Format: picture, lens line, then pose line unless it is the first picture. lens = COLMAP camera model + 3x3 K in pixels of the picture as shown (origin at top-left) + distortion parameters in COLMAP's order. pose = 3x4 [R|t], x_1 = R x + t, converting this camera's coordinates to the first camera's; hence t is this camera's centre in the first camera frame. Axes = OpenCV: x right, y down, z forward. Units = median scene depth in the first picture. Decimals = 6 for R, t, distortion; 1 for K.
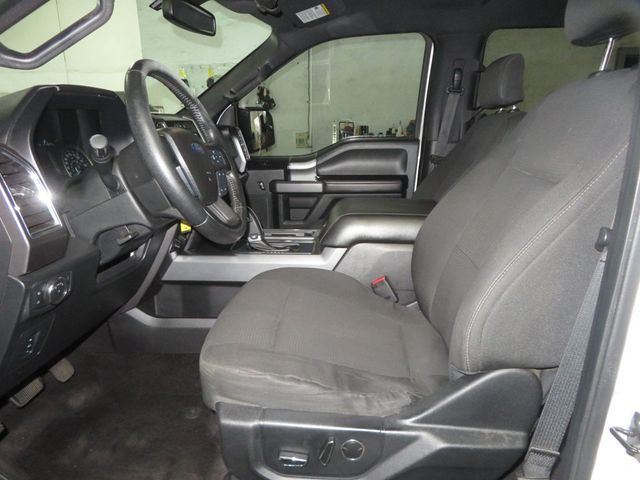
lens RADIAL K [[462.4, 0, 320.0], [0, 462.4, 240.0], [0, 0, 1]] dist [-0.004568, 0.007593]
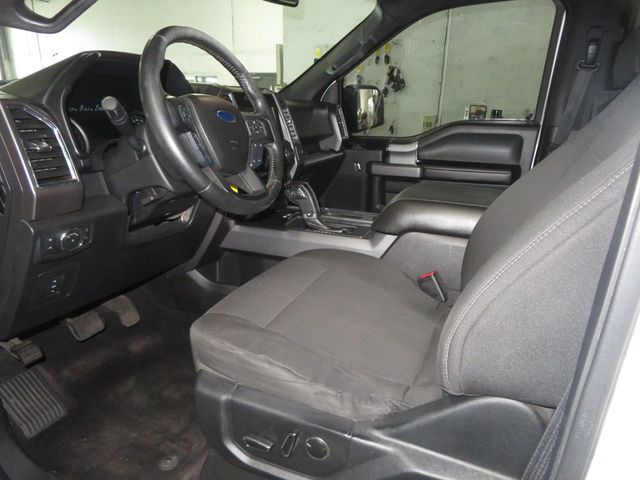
lens RADIAL K [[462.4, 0, 320.0], [0, 462.4, 240.0], [0, 0, 1]] dist [-0.004568, 0.007593]
pose [[0.946384, 0.111709, -0.303115, 0.184335], [-0.102396, 0.993656, 0.046501, -0.000567], [0.306387, -0.012970, 0.951819, 0.079149]]
